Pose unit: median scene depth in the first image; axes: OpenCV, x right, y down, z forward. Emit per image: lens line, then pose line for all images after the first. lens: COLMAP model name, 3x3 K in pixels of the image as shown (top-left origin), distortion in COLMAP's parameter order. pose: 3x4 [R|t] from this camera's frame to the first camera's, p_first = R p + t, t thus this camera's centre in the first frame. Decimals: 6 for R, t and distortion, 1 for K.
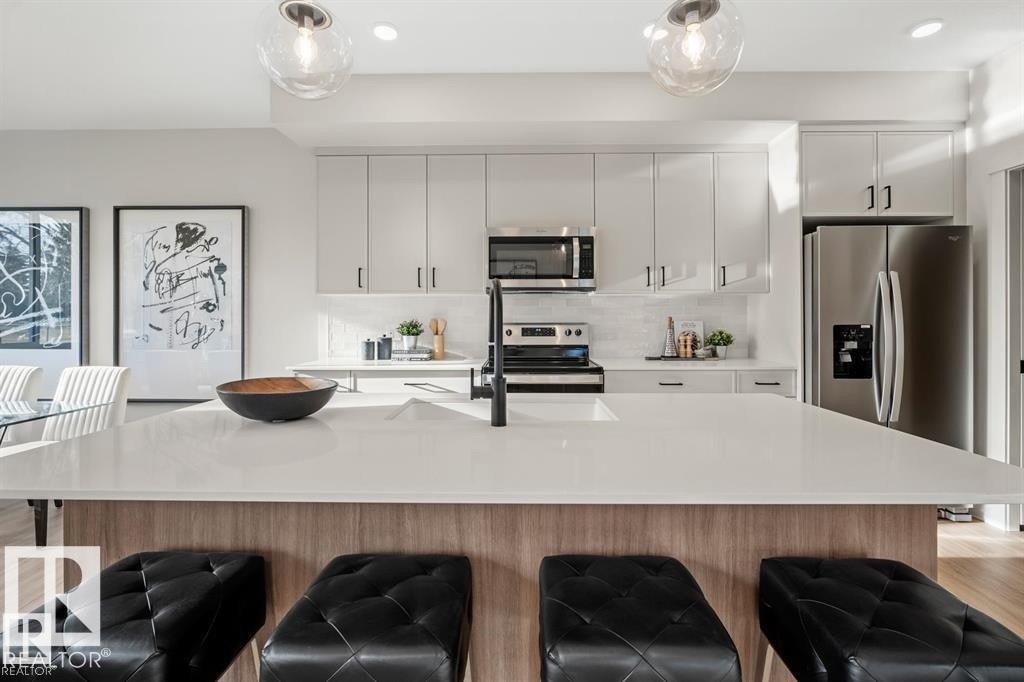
lens RADIAL K [[455.1, 0, 513.3], [0, 455.1, 316.0], [0, 0, 1]] dist [-0.011828, 0.001495]
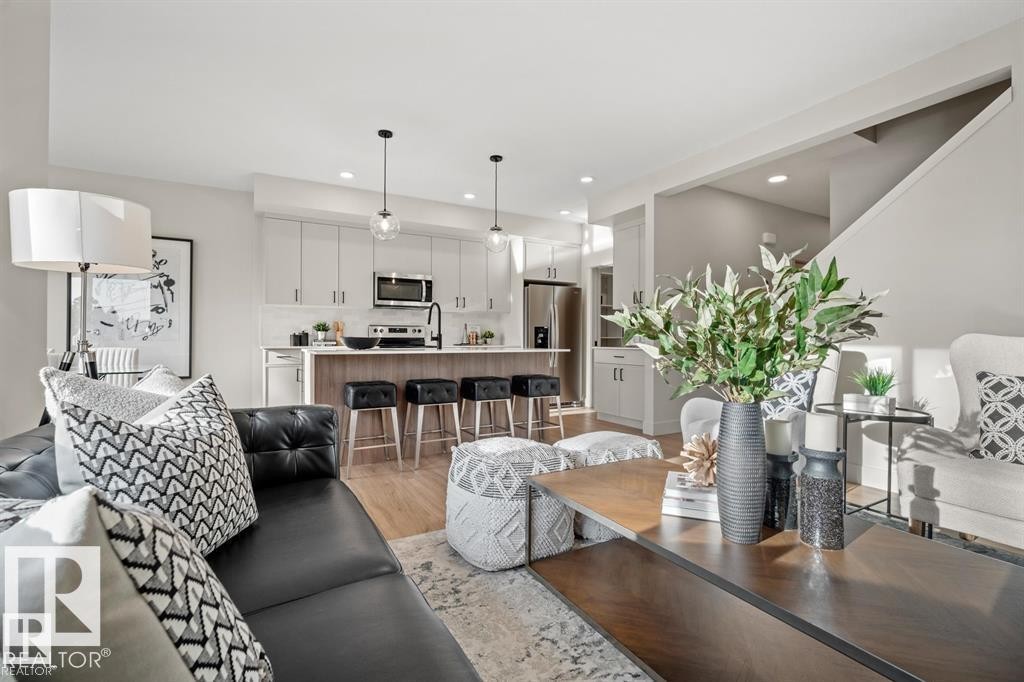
lens RADIAL K [[455.1, 0, 503.8], [0, 455.1, 338.8], [0, 0, 1]] dist [-0.011828, 0.001495]
pose [[0.870539, 0.004887, 0.492074, -0.475587], [-0.007134, 0.999971, 0.002690, 0.062214], [-0.492047, -0.005853, 0.870549, -0.783527]]
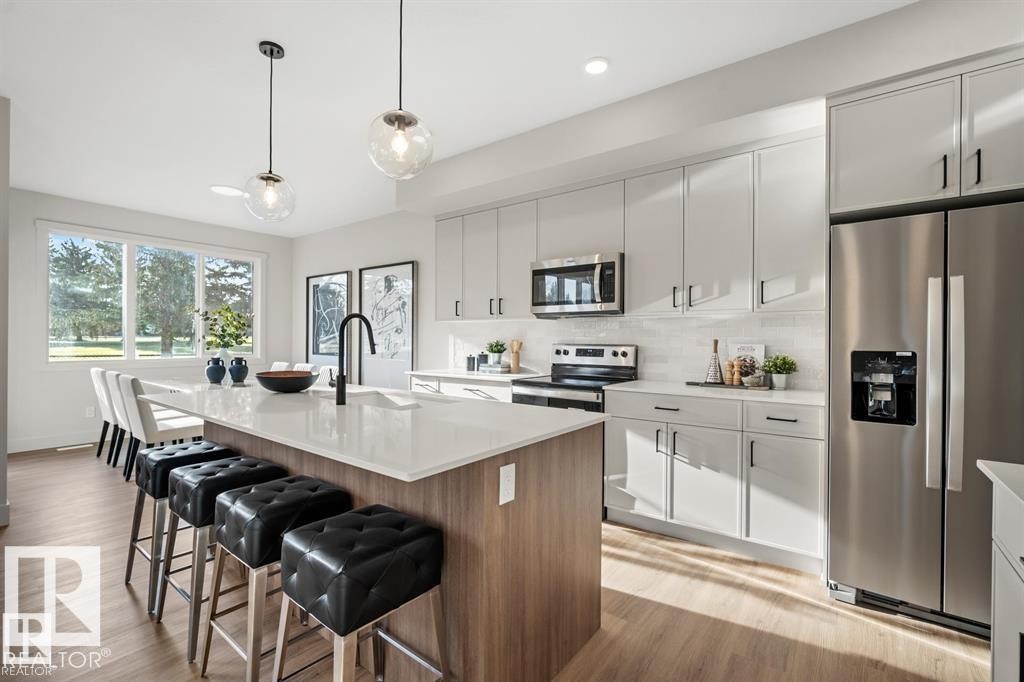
lens RADIAL K [[455.1, 0, 504.7], [0, 455.1, 339.8], [0, 0, 1]] dist [-0.011828, 0.001495]
pose [[0.796757, 0.007103, -0.604257, 0.562347], [-0.003492, 0.999968, 0.007151, -0.002280], [0.604289, -0.003588, 0.796757, 0.018005]]
